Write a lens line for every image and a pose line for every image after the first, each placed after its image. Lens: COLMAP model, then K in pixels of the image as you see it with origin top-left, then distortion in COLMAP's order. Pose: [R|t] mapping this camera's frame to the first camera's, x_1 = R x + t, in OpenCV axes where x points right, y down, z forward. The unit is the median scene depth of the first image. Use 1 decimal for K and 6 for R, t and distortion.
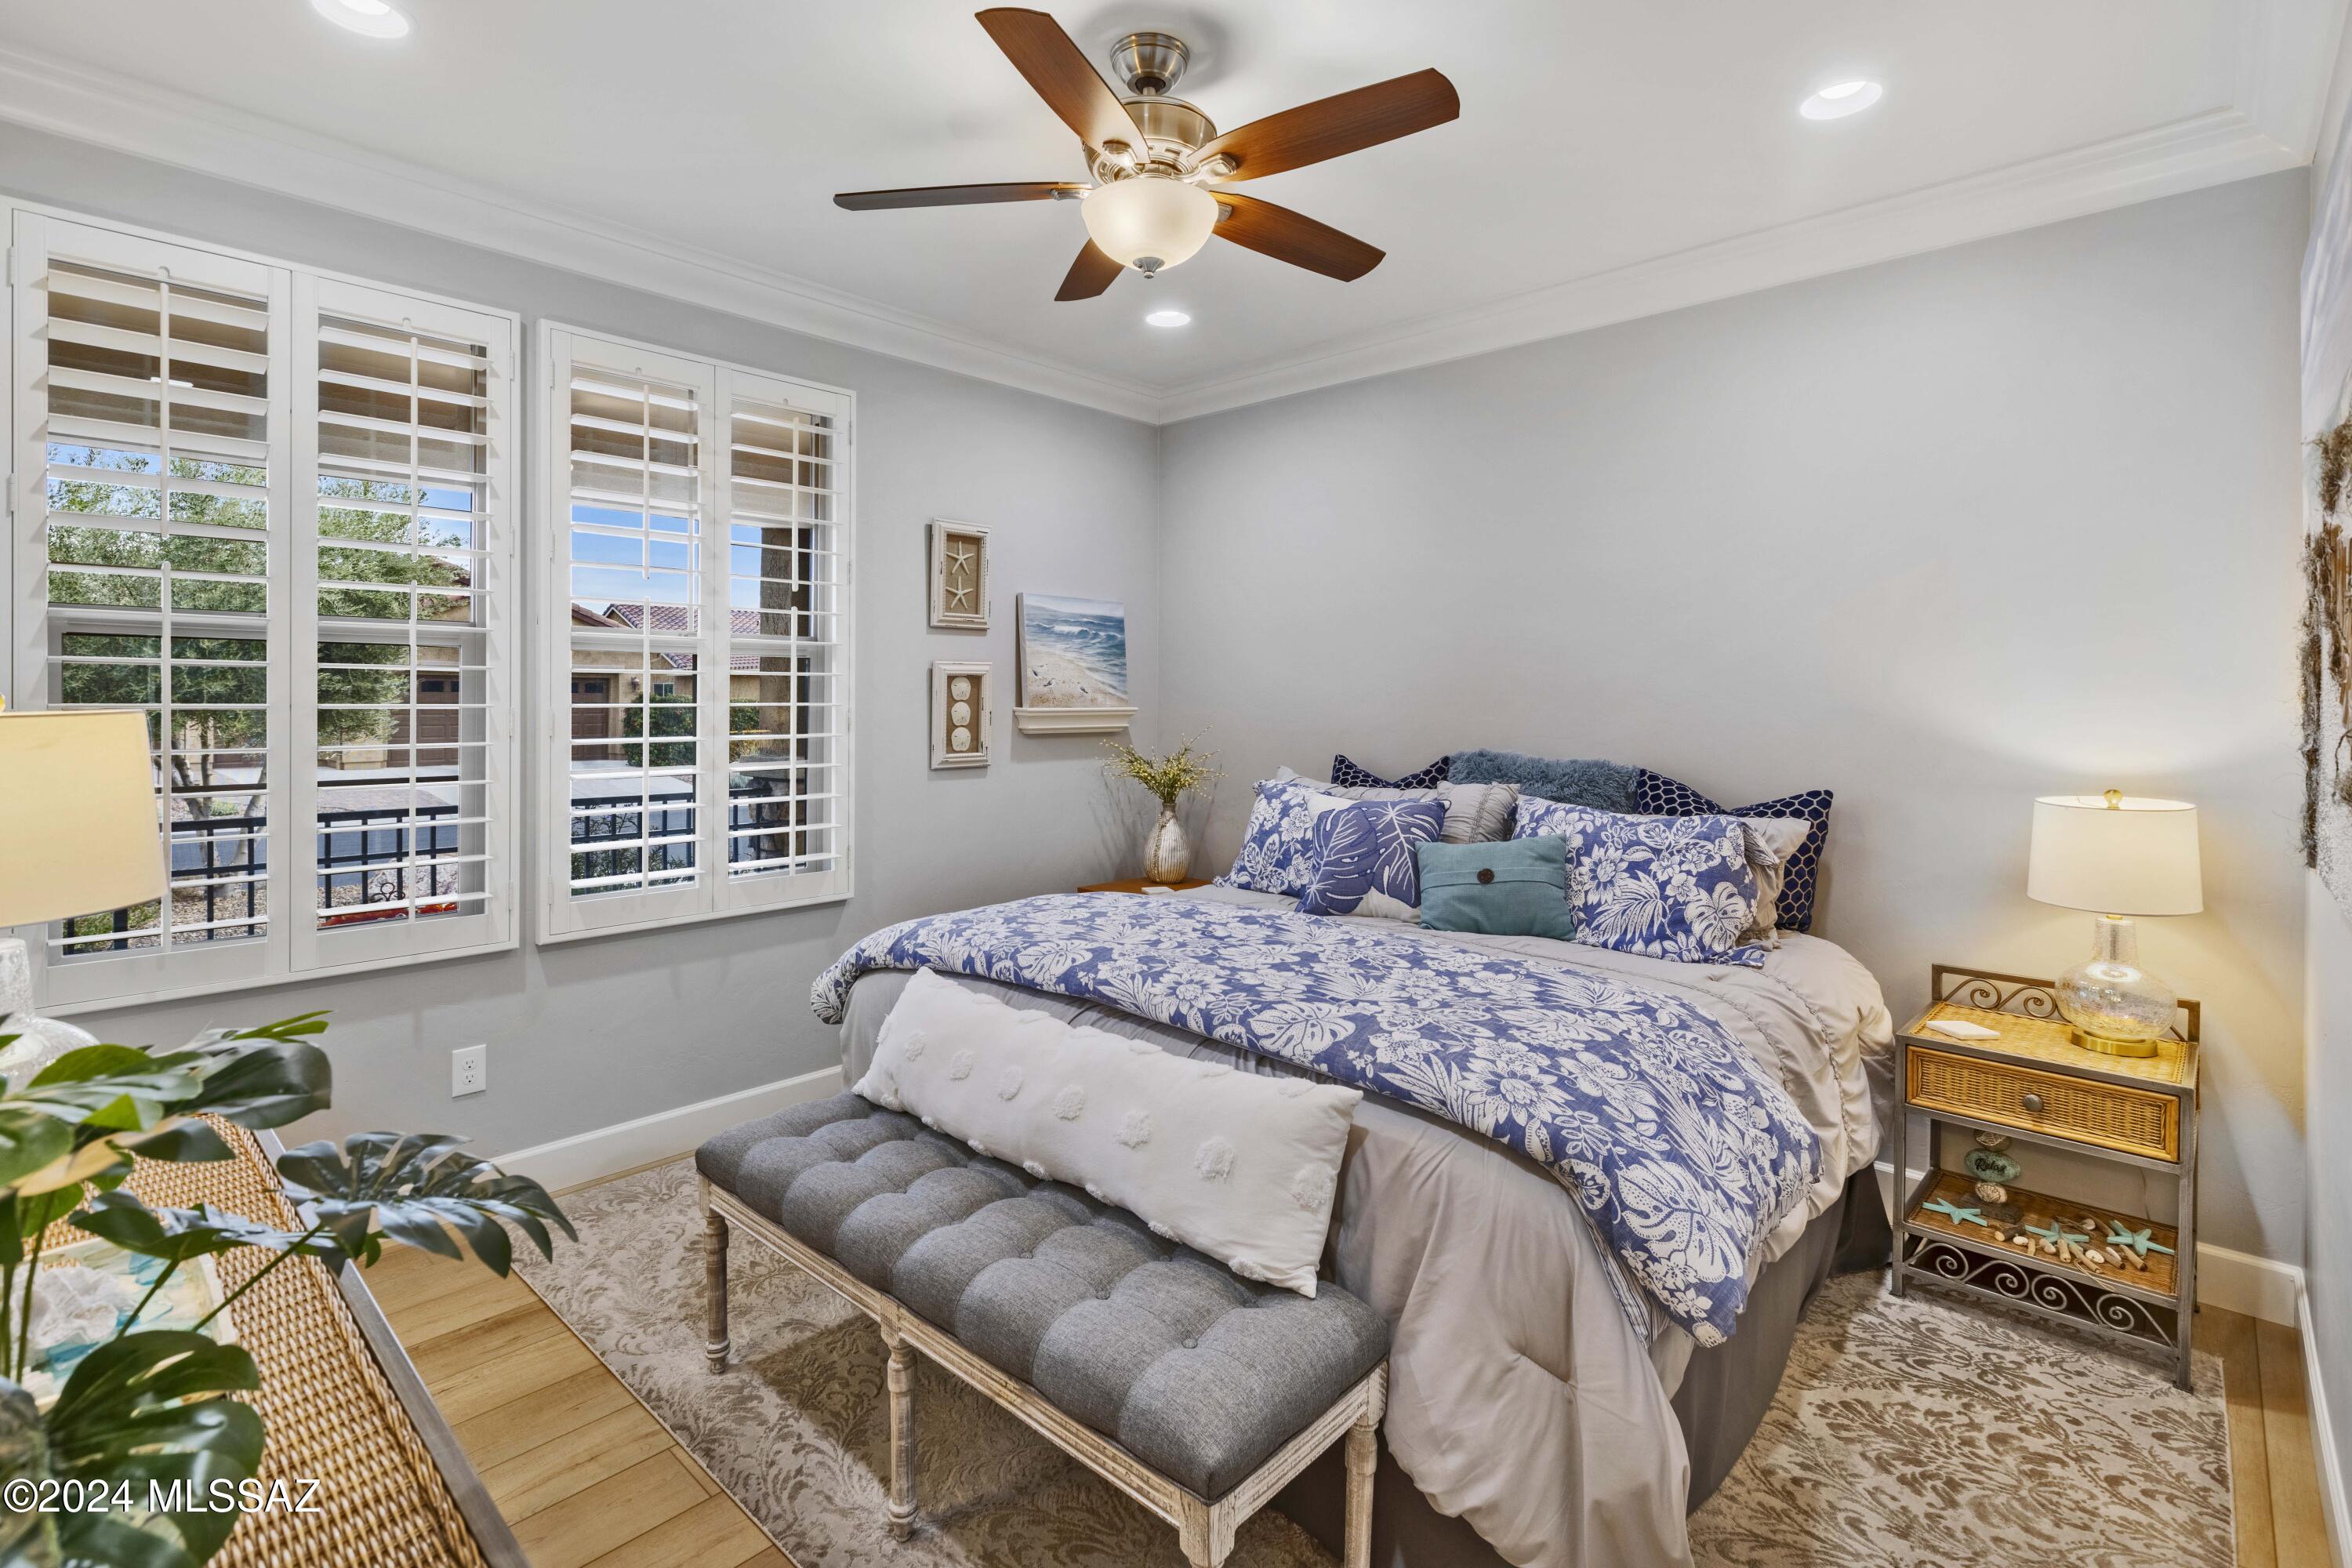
lens RADIAL K [[1097.4, 0, 1172.3], [0, 1097.4, 742.6], [0, 0, 1]] dist [0.001142, -0.000171]
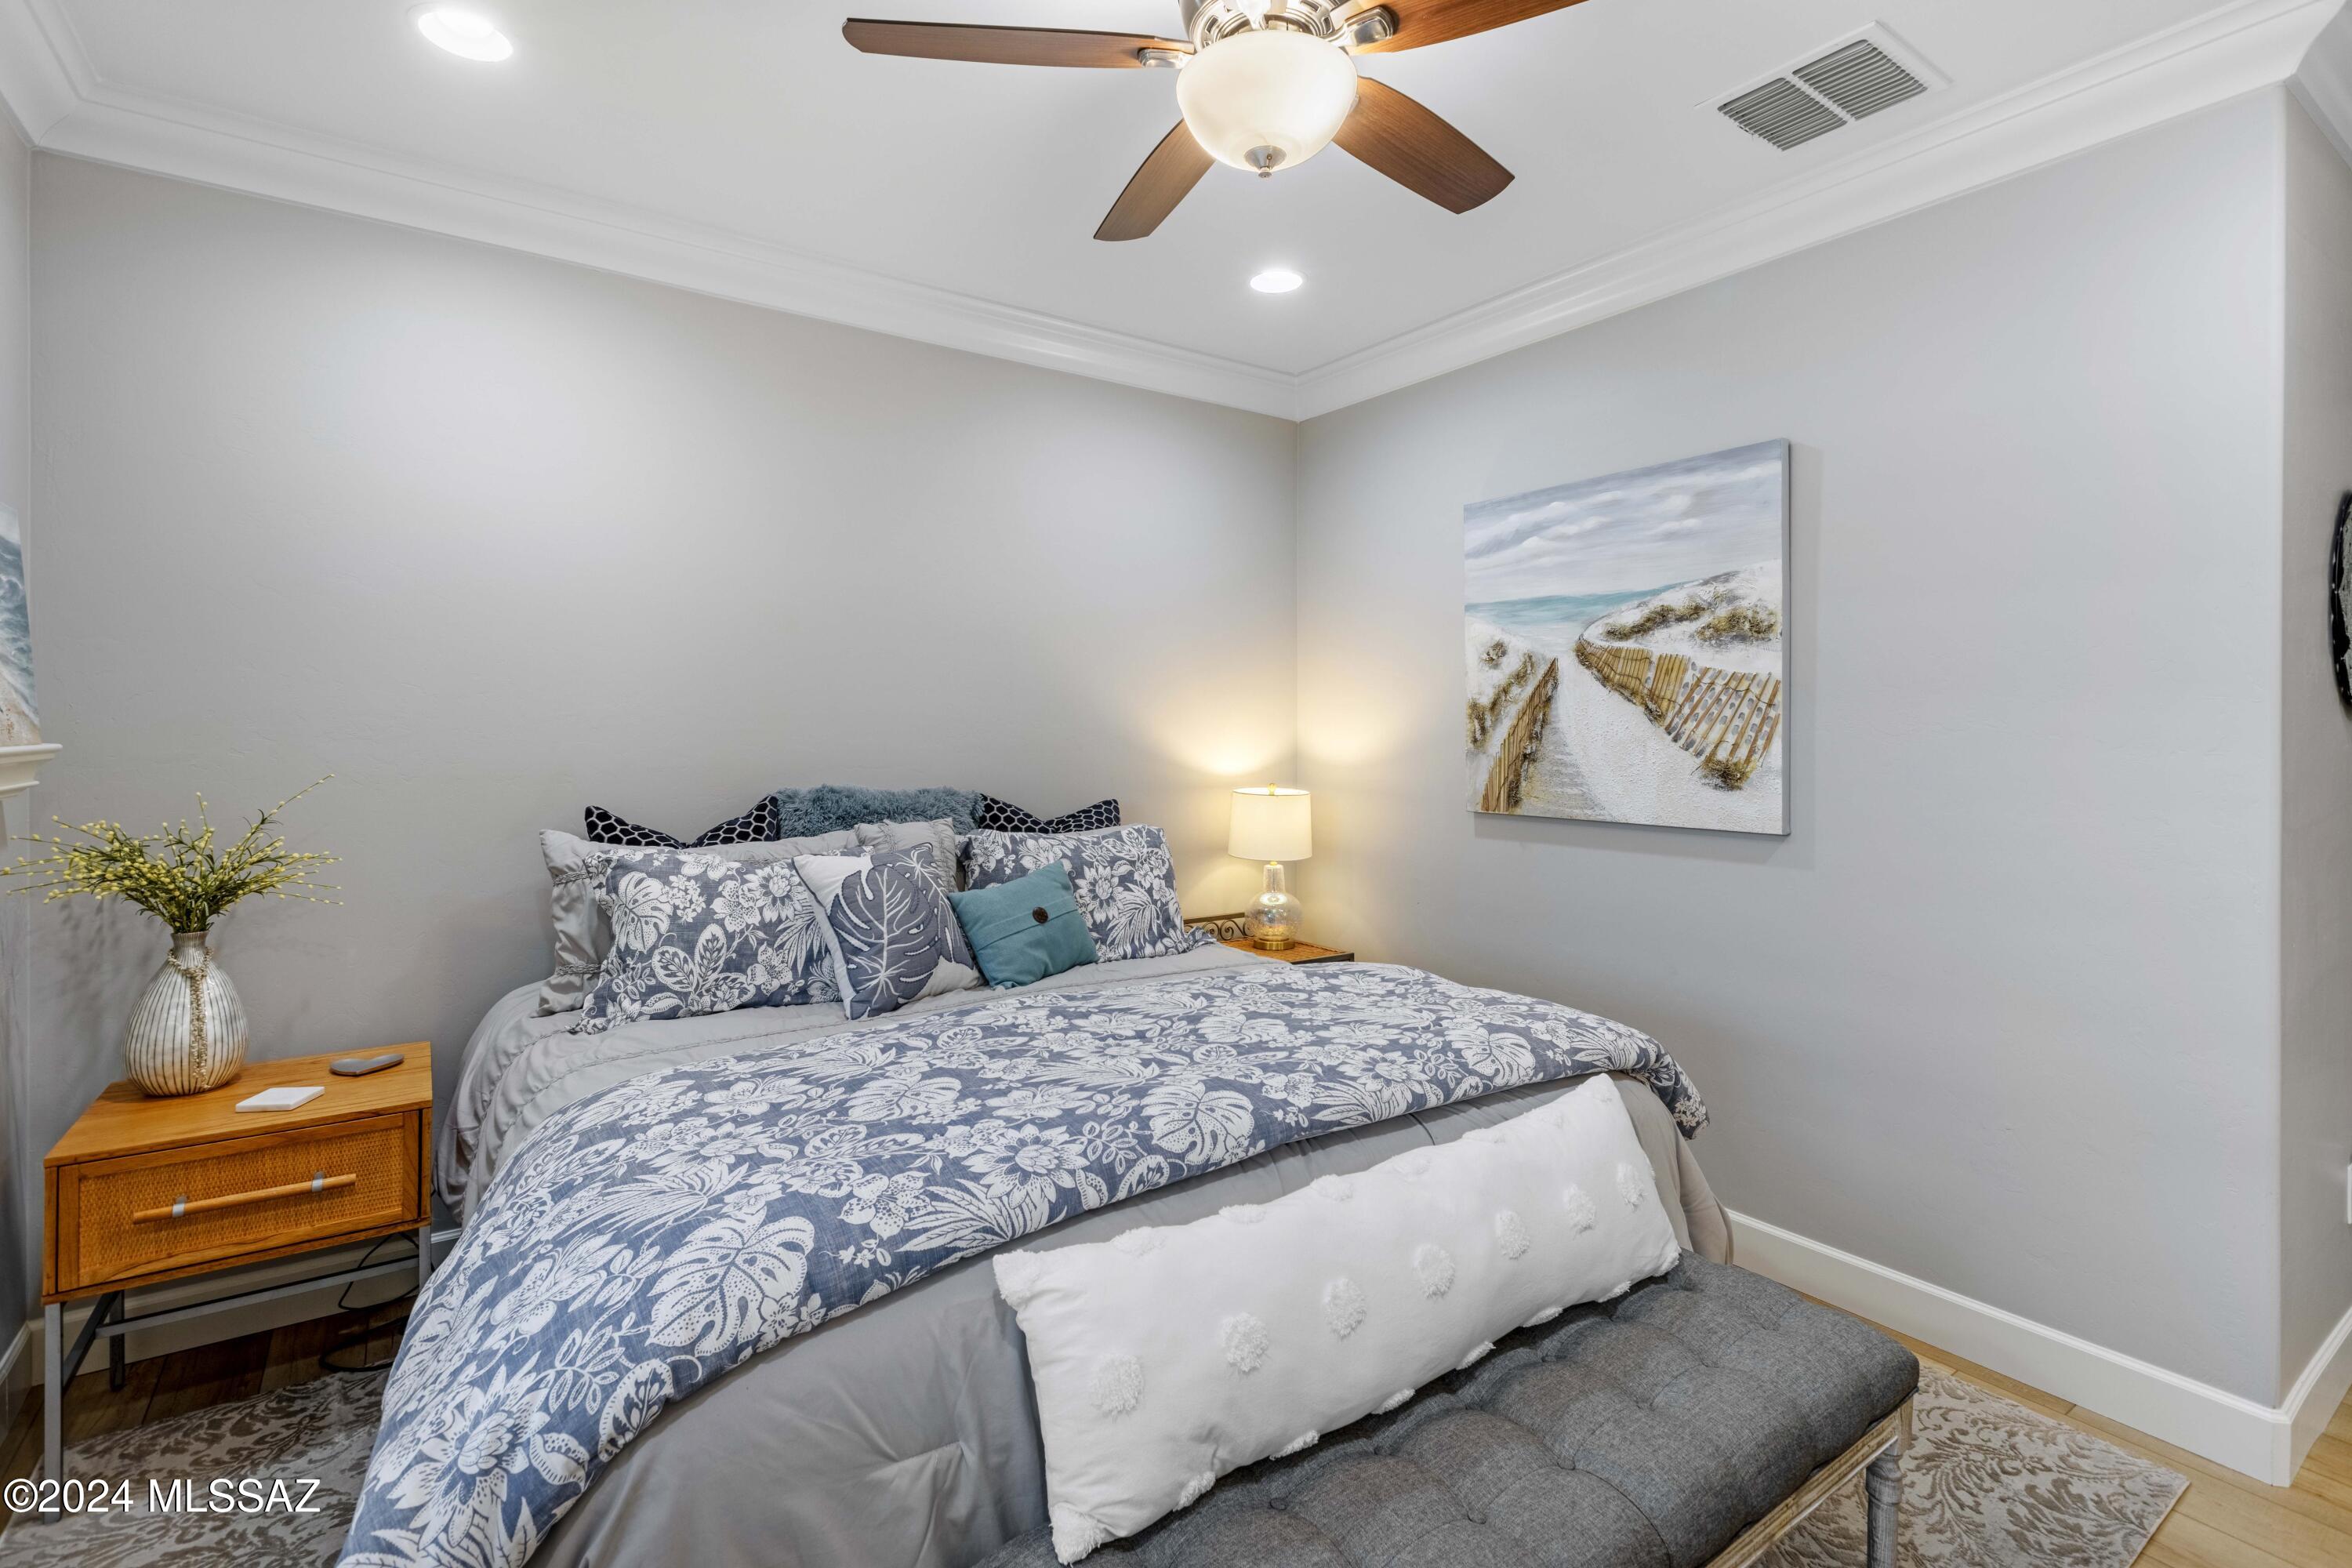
lens RADIAL K [[1081.5, 0, 1182.7], [0, 1081.5, 755.6], [0, 0, 1]] dist [0.003596, 0.000081]
pose [[0.218377, -0.030028, 0.975402, -0.604410], [0.033586, 0.999166, 0.023240, -0.033248], [-0.975286, 0.027685, 0.219203, 0.694652]]
